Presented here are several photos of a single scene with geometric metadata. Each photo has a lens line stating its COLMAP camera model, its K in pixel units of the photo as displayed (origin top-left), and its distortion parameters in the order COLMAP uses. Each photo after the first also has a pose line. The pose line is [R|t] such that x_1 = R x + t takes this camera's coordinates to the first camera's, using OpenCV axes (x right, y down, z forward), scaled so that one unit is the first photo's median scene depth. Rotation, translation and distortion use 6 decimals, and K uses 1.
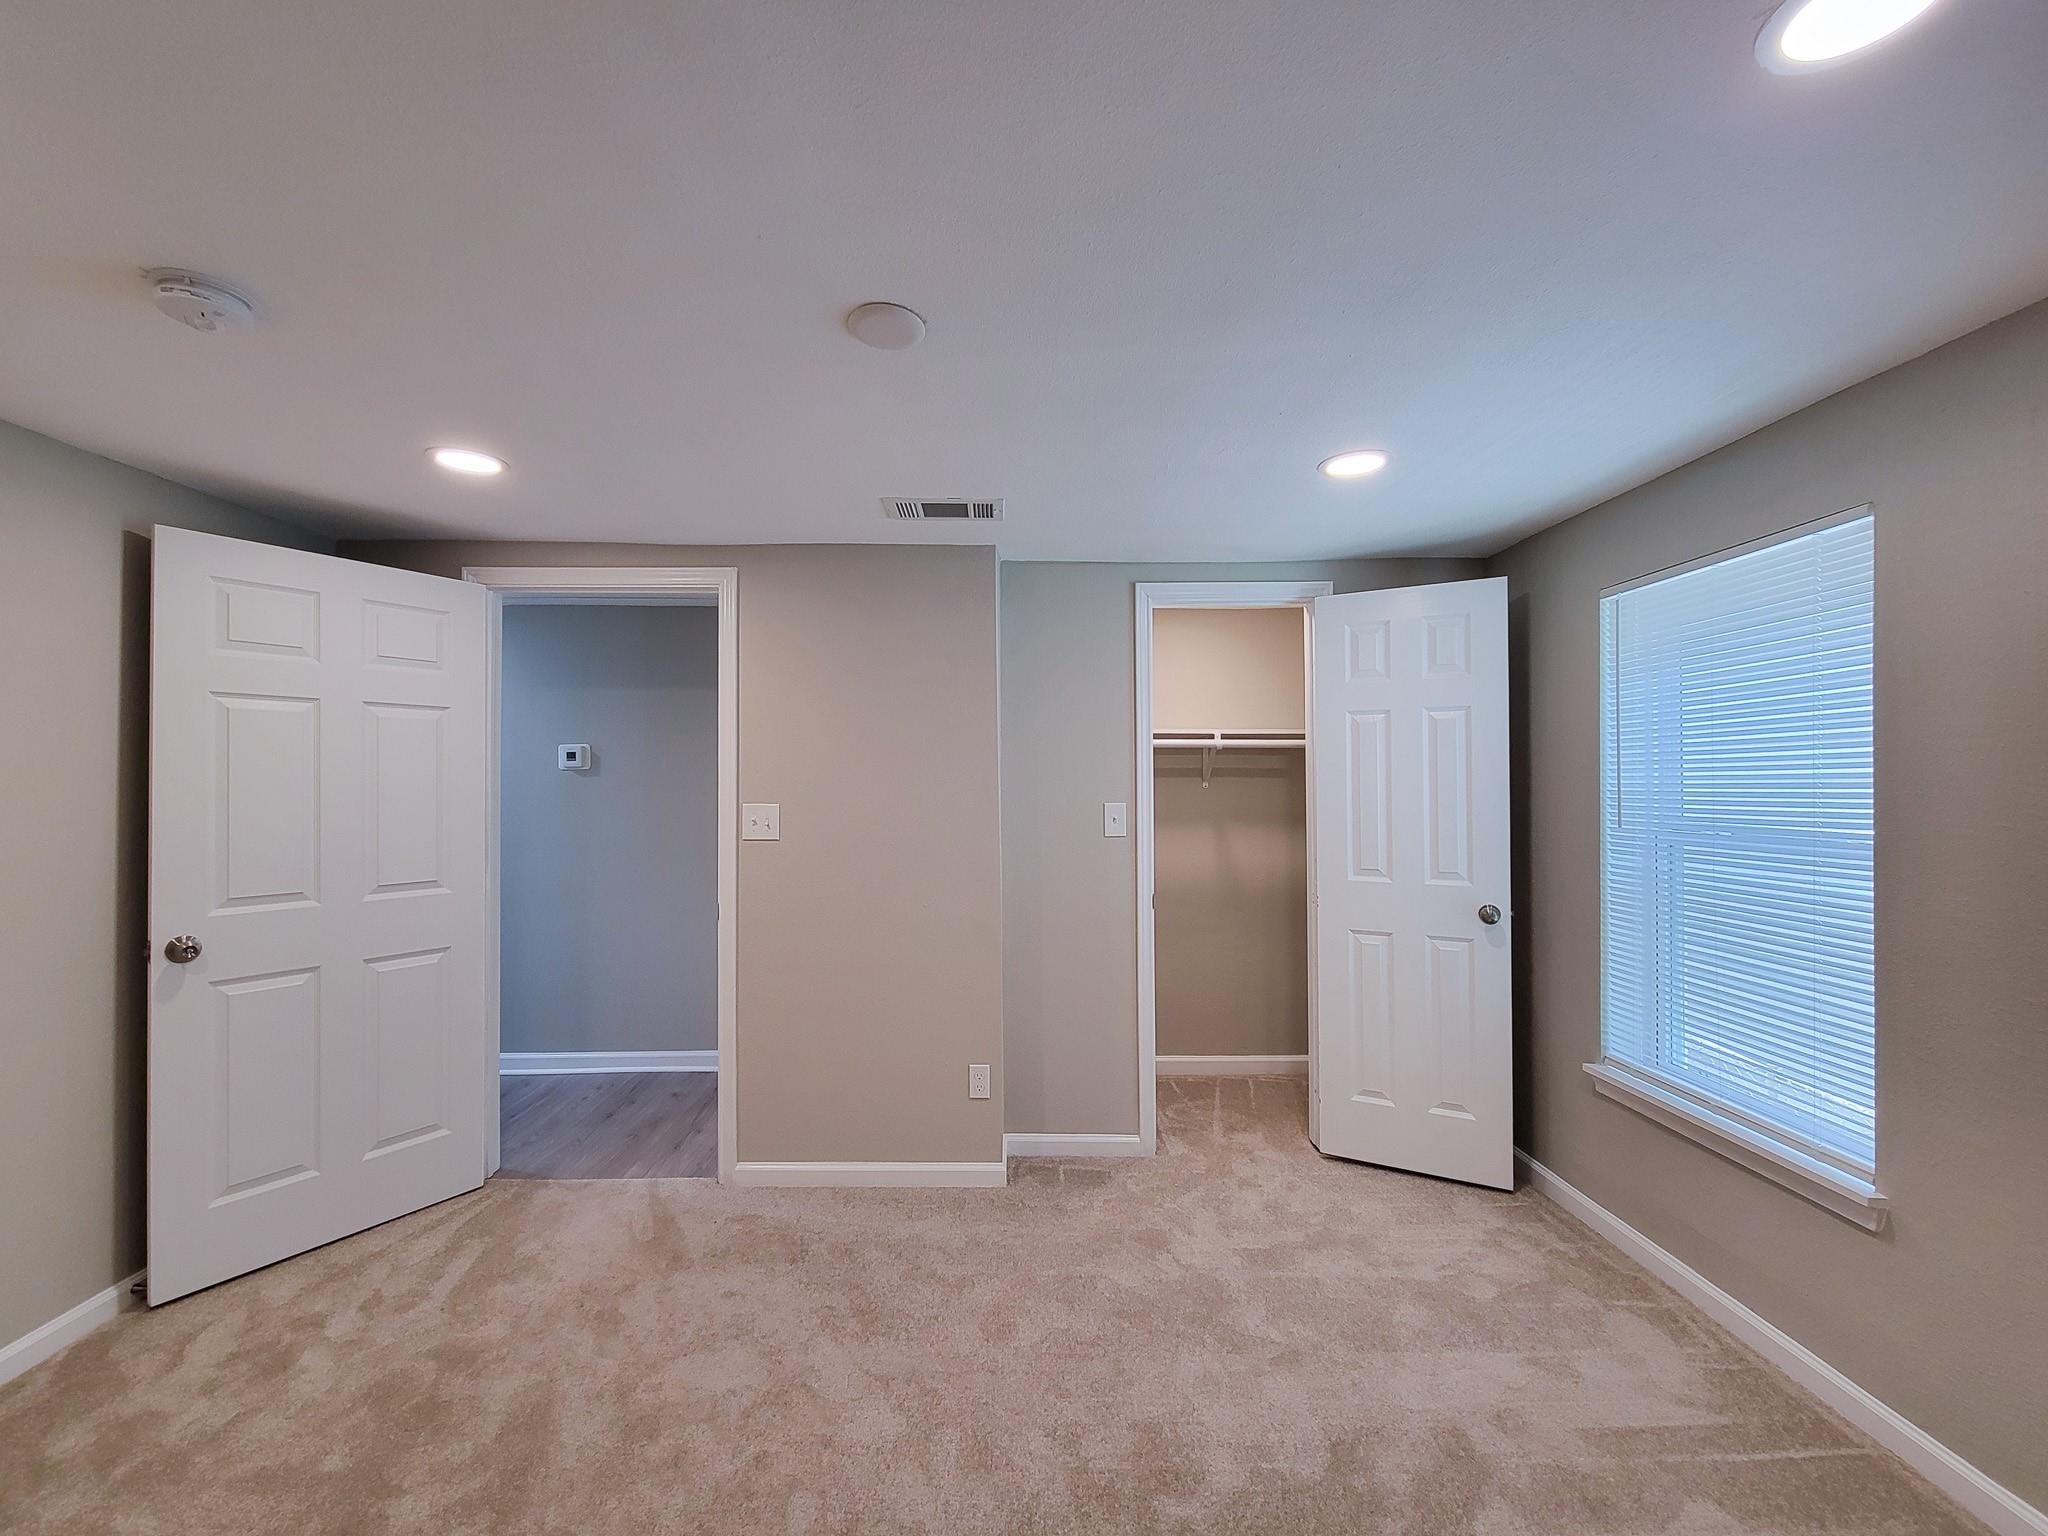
lens RADIAL K [[834.3, 0, 1032.4], [0, 834.3, 787.4], [0, 0, 1]] dist [0.001999, -0.003682]
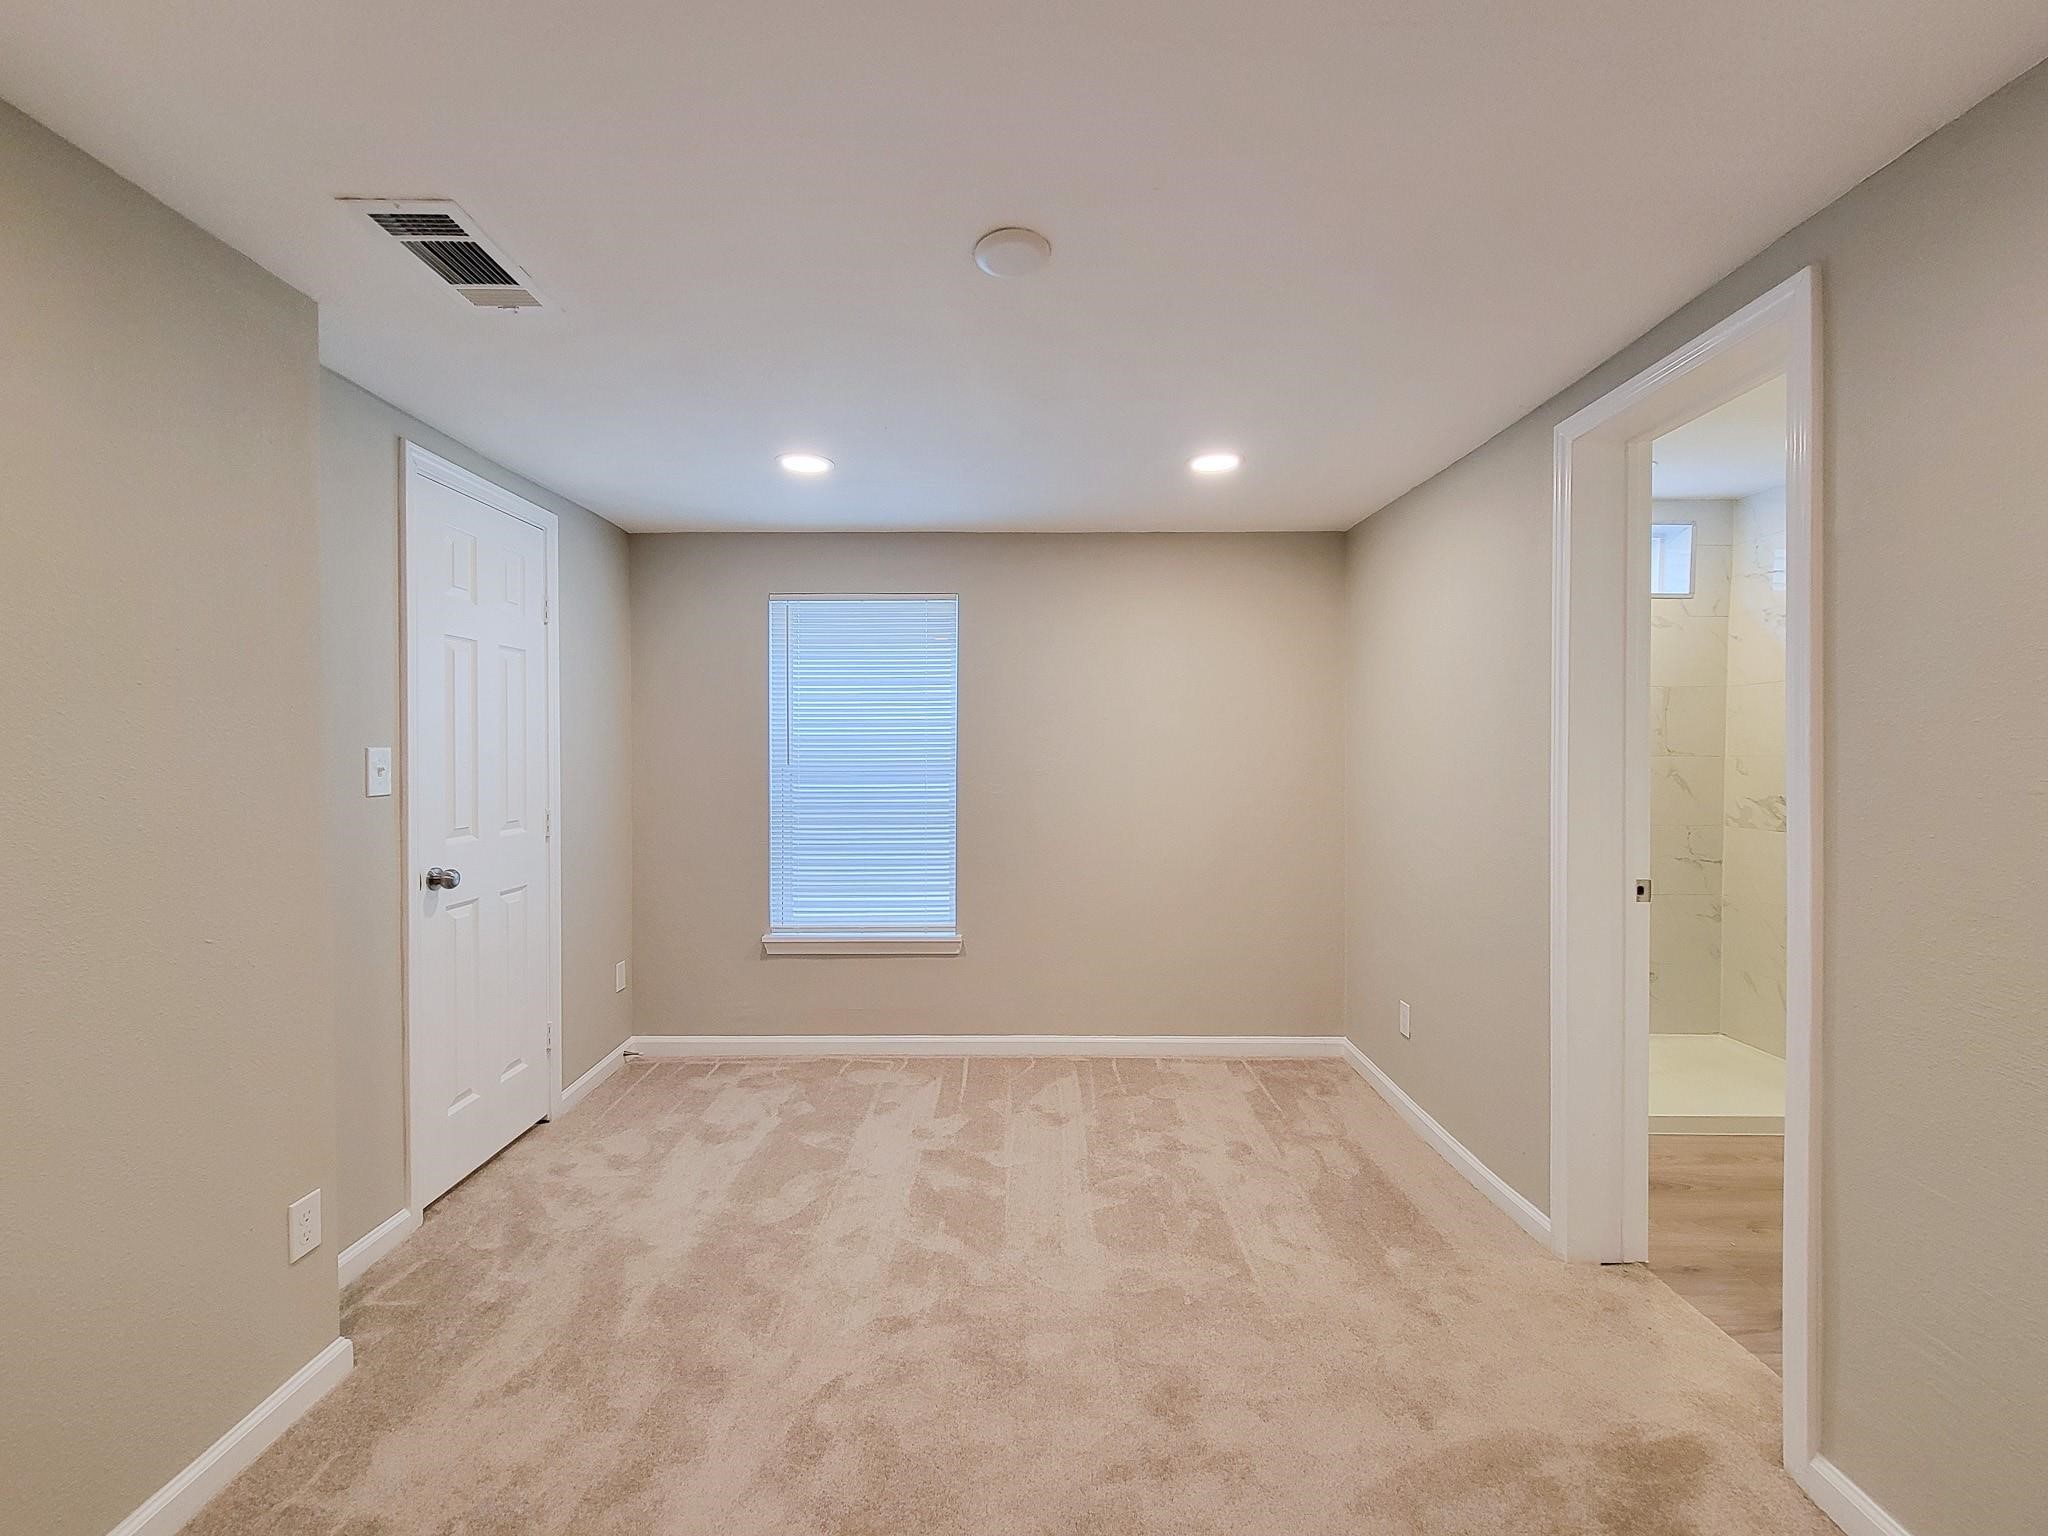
lens RADIAL K [[840.5, 0, 1036.2], [0, 840.5, 763.3], [0, 0, 1]] dist [0.001091, -0.004396]
pose [[0.002649, -0.013425, 0.999906, -0.798774], [-0.003970, 0.999902, 0.013435, 0.027820], [-0.999989, -0.004005, 0.002595, 0.613758]]
